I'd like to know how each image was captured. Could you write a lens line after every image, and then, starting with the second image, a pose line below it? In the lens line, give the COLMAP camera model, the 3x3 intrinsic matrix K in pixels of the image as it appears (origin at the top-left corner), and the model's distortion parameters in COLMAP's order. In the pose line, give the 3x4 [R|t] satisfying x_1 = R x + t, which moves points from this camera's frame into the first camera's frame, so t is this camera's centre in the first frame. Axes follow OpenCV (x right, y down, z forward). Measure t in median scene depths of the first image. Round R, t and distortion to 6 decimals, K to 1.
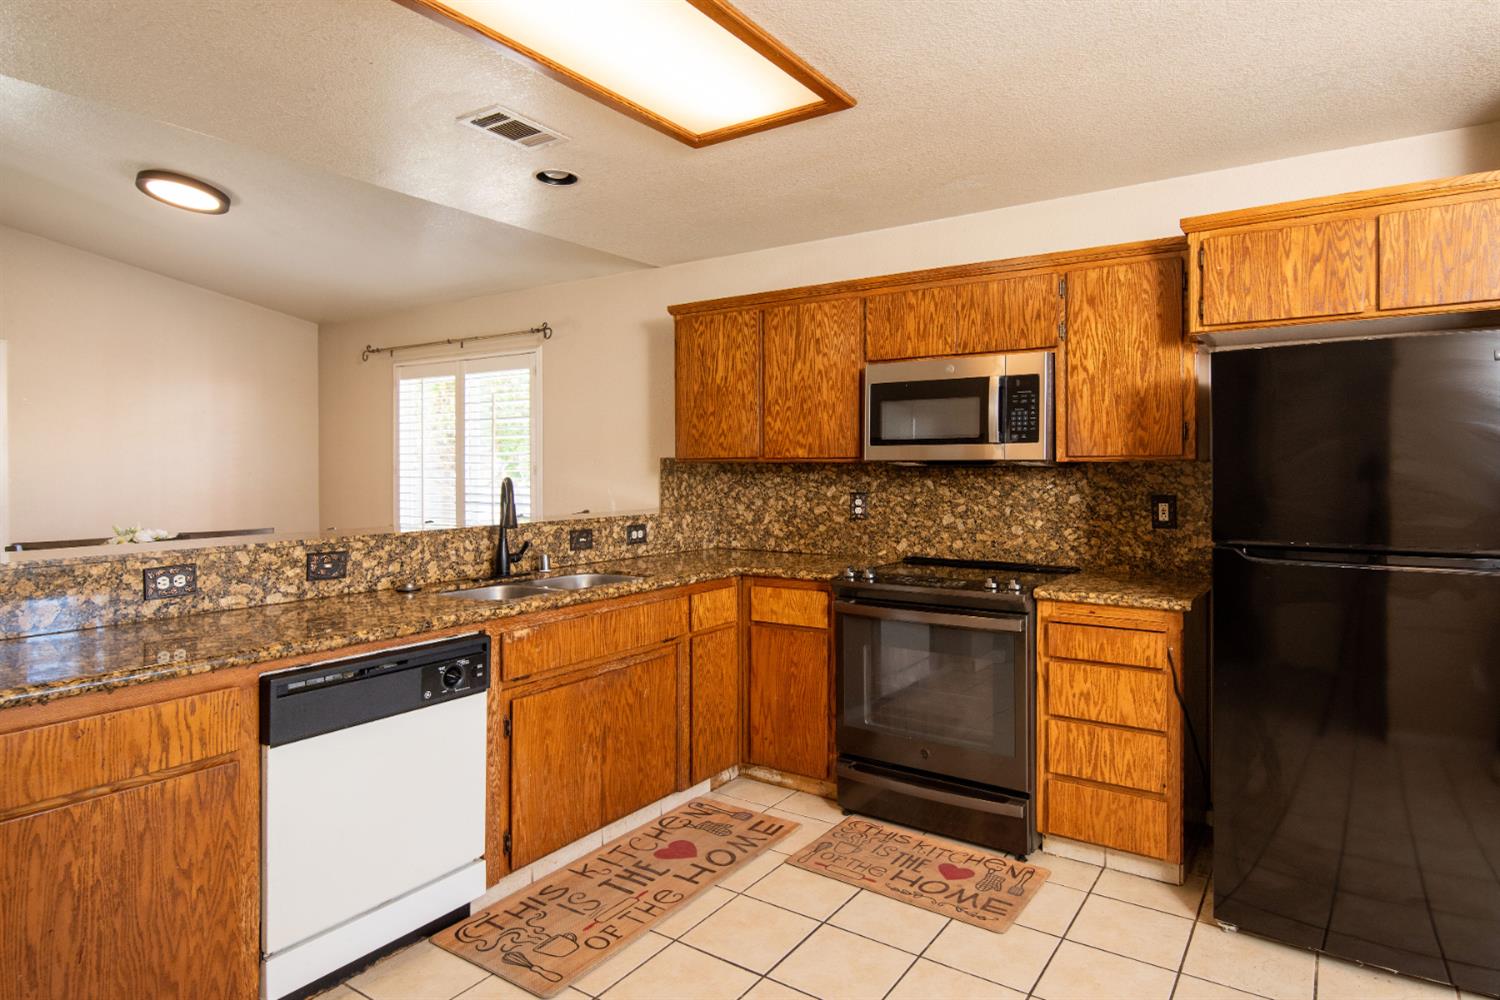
lens RADIAL K [[840.2, 0, 797.2], [0, 840.2, 470.0], [0, 0, 1]] dist [0.009139, -0.003409]
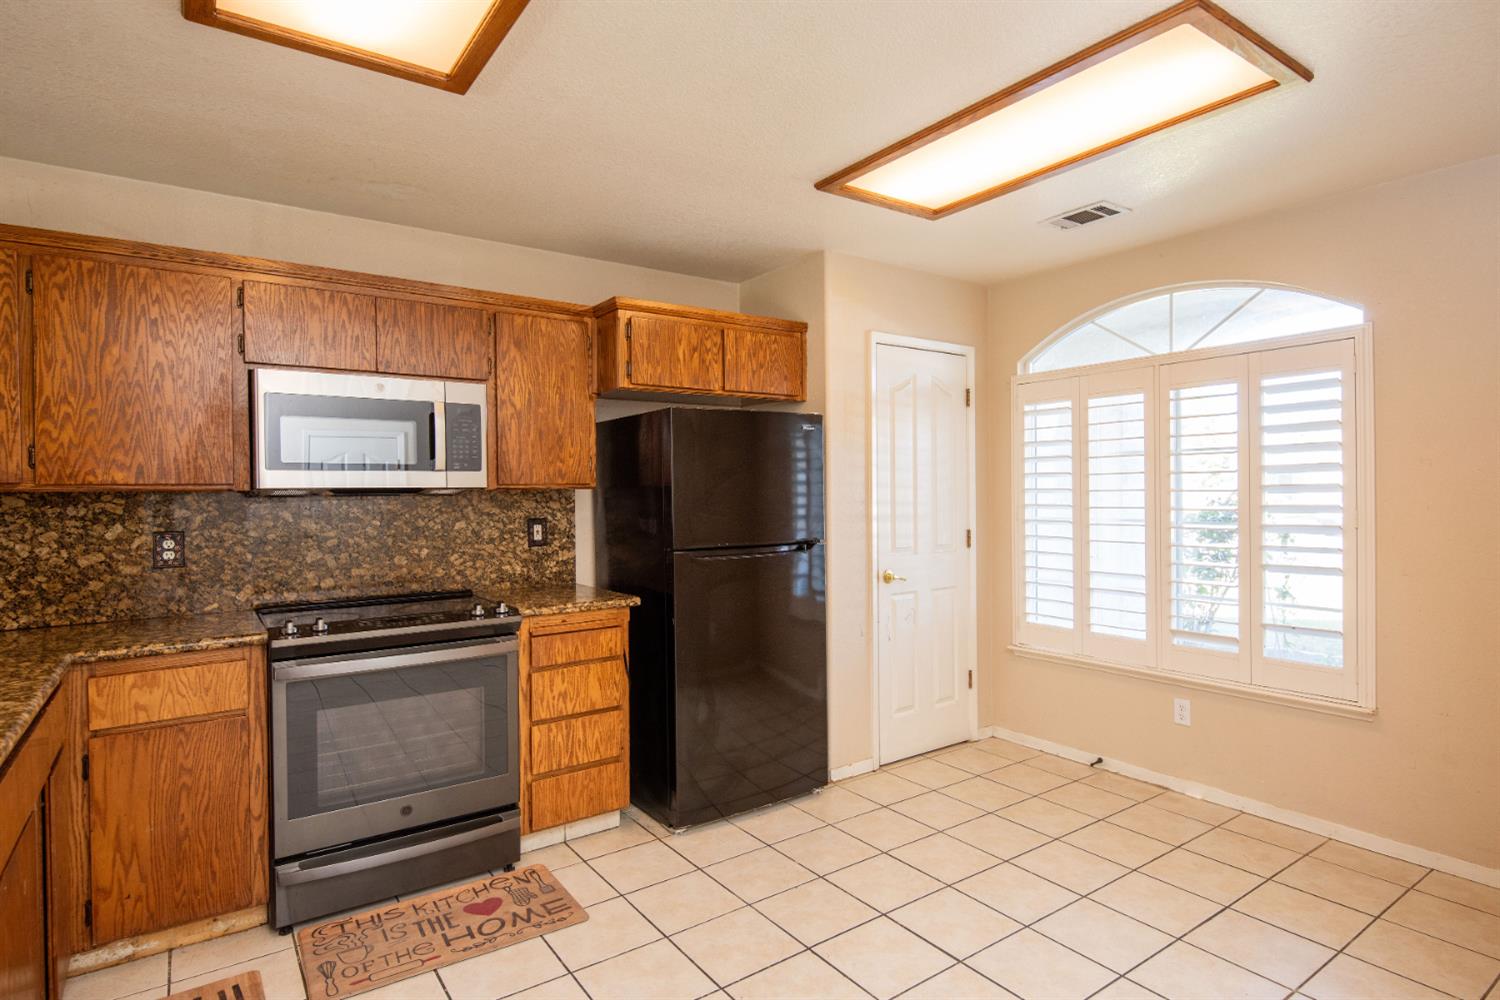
lens RADIAL K [[791.3, 0, 752.3], [0, 791.3, 495.8], [0, 0, 1]] dist [0.003433, -0.000267]
pose [[0.373421, -0.007352, 0.927633, -0.496442], [0.012404, 0.999919, 0.002932, -0.000542], [-0.927579, 0.010412, 0.373482, 0.325329]]
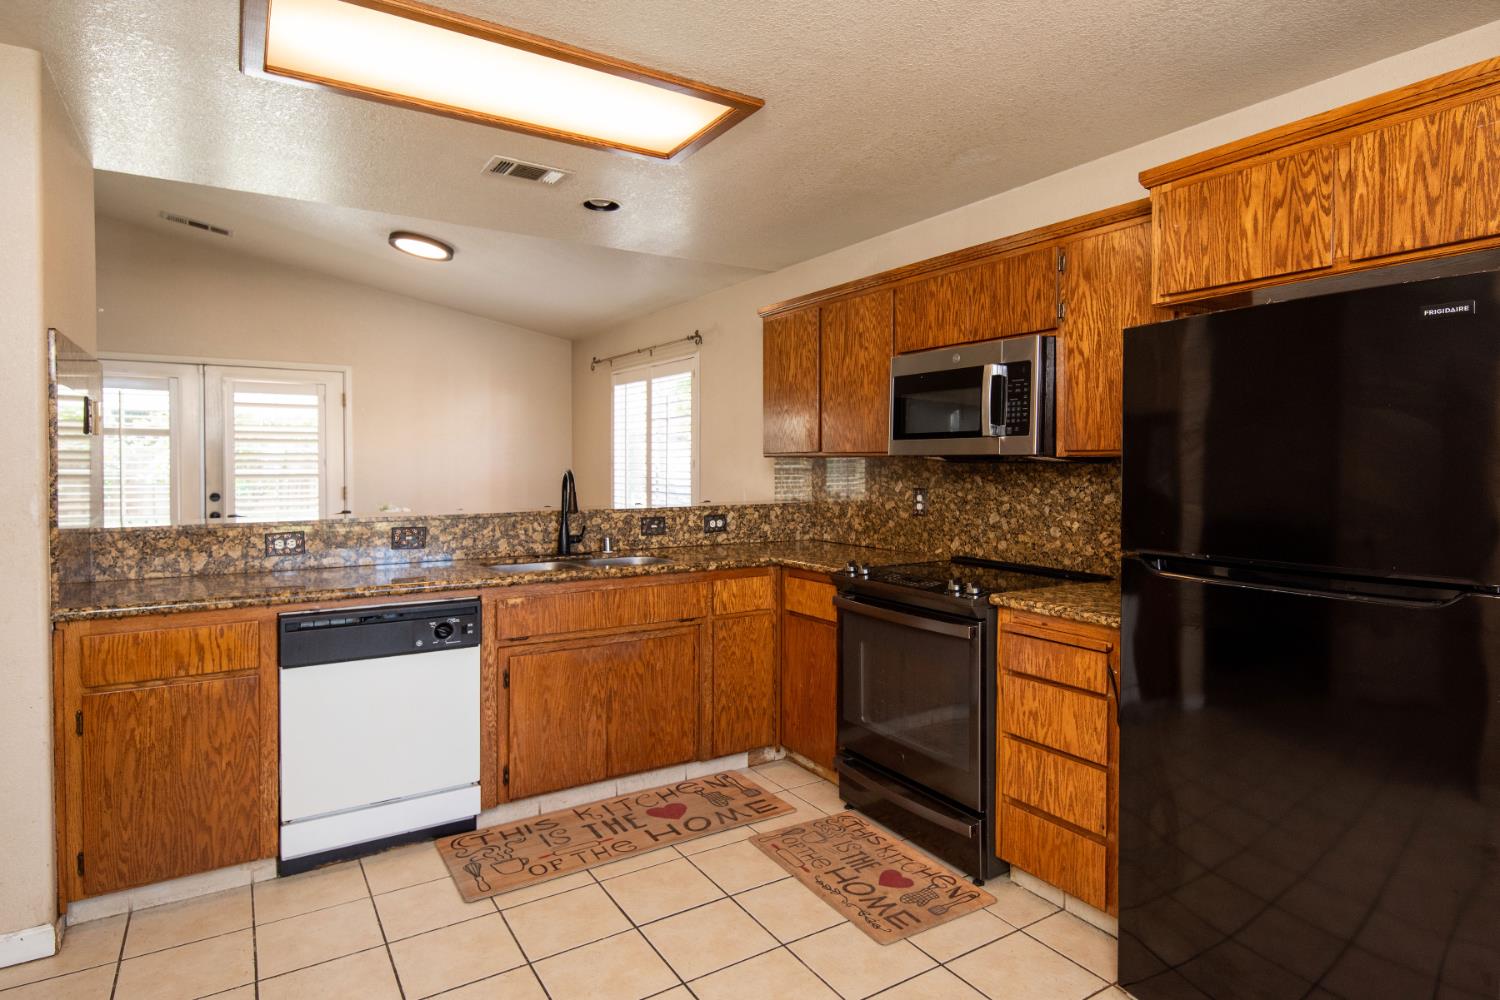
lens RADIAL K [[838.7, 0, 790.4], [0, 838.7, 475.7], [0, 0, 1]] dist [0.007945, 0.000155]
pose [[0.916367, 0.010113, -0.400211, 0.415500], [-0.004886, 0.999889, 0.014080, -0.000634], [0.400309, -0.010947, 0.916315, 0.063460]]
